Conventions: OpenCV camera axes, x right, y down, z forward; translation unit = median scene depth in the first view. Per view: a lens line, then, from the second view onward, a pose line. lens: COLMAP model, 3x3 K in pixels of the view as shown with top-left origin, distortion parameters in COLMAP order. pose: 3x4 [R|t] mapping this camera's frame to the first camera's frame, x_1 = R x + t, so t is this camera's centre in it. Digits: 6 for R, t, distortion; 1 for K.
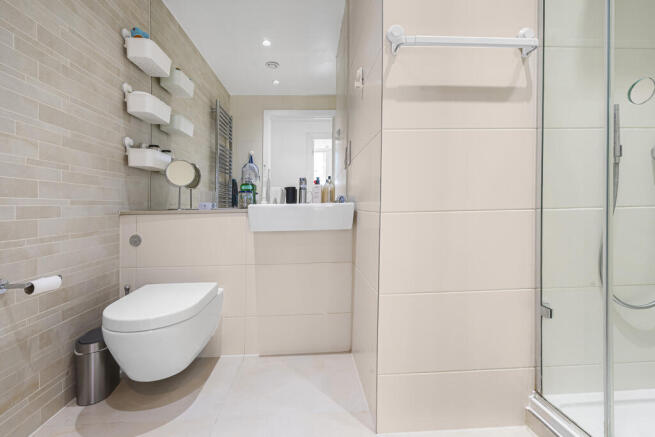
lens RADIAL K [[312.1, 0, 328.5], [0, 312.1, 210.1], [0, 0, 1]] dist [0.001831, 0.000445]
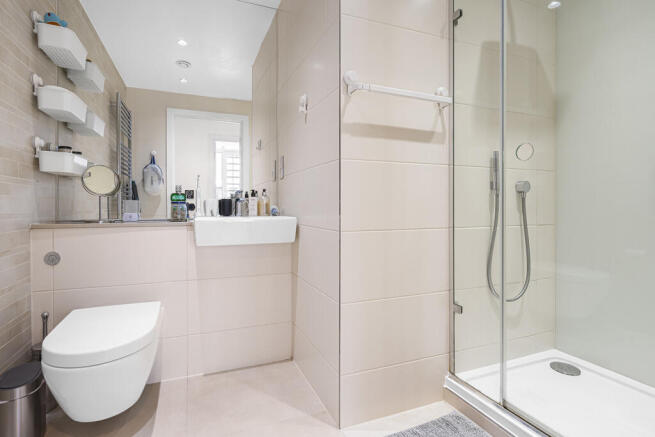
lens RADIAL K [[305.0, 0, 325.0], [0, 305.0, 204.1], [0, 0, 1]] dist [-0.000362, 0.001514]
pose [[0.953737, 0.026584, 0.299463, -0.154430], [-0.015946, 0.999154, -0.037913, -0.034169], [-0.300218, 0.031384, 0.953354, -0.037199]]
